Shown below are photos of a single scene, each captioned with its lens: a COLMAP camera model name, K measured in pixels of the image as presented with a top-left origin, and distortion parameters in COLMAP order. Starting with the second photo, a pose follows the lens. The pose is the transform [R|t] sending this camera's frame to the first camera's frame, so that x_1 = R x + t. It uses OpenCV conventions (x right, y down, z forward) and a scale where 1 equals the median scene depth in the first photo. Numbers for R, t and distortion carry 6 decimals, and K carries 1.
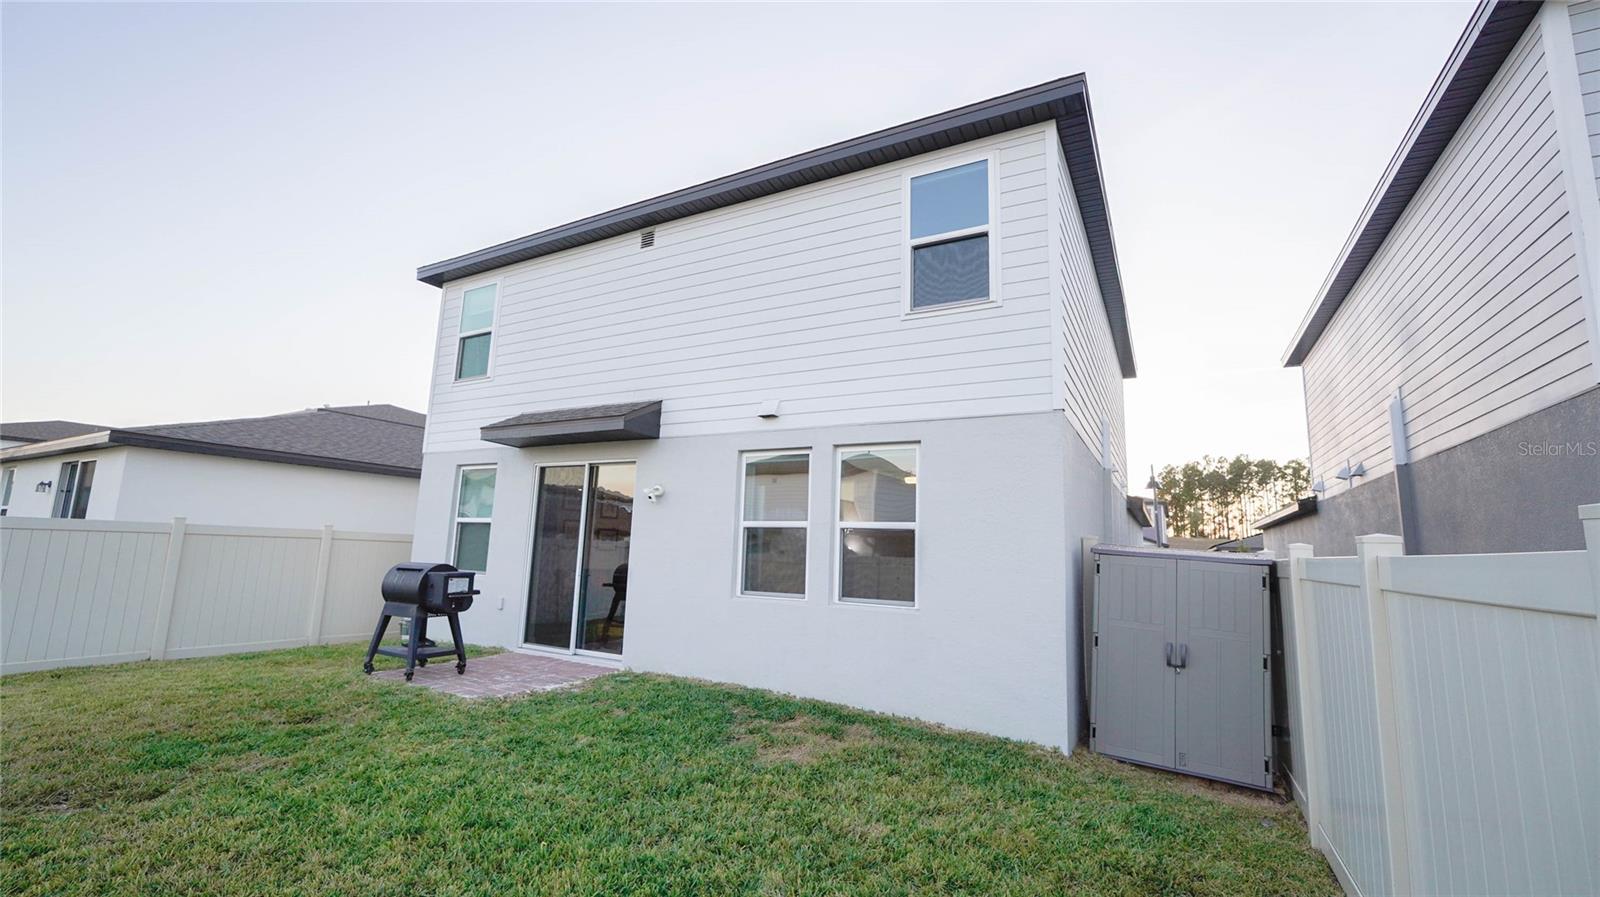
lens RADIAL K [[664.1, 0, 800.0], [0, 664.1, 448.5], [0, 0, 1]] dist [-0.013550, 0.000817]
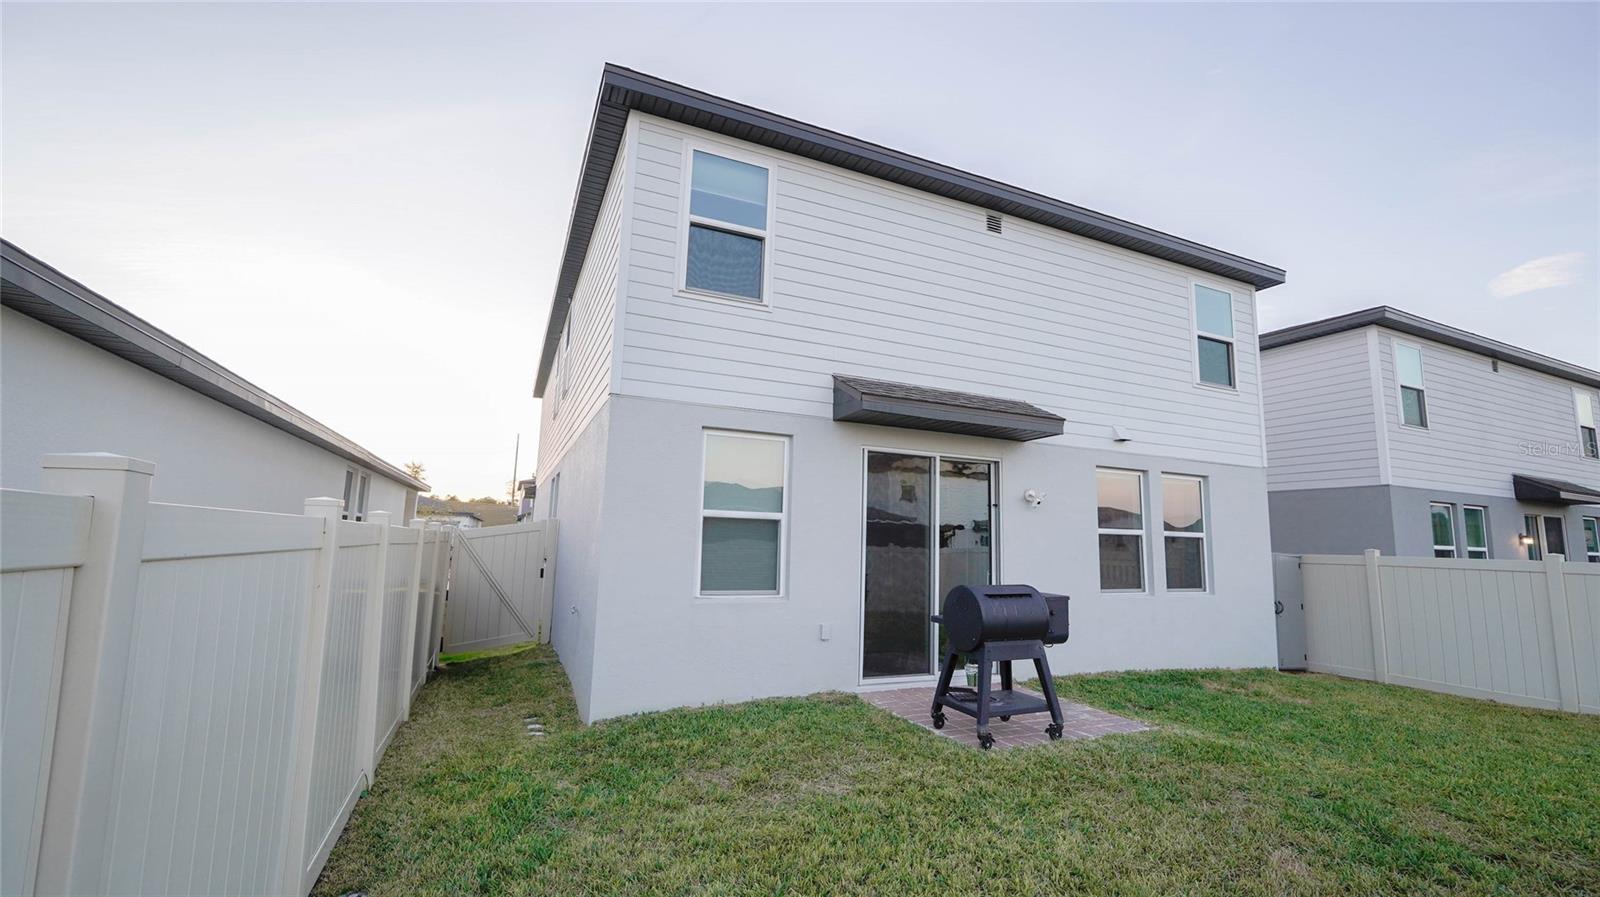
lens RADIAL K [[664.1, 0, 800.0], [0, 664.1, 448.5], [0, 0, 1]] dist [-0.013550, 0.000817]
pose [[0.603584, 0.096632, 0.791422, -1.098138], [-0.128668, 0.991423, -0.022922, 0.055319], [-0.786849, -0.087996, 0.610840, 0.613388]]
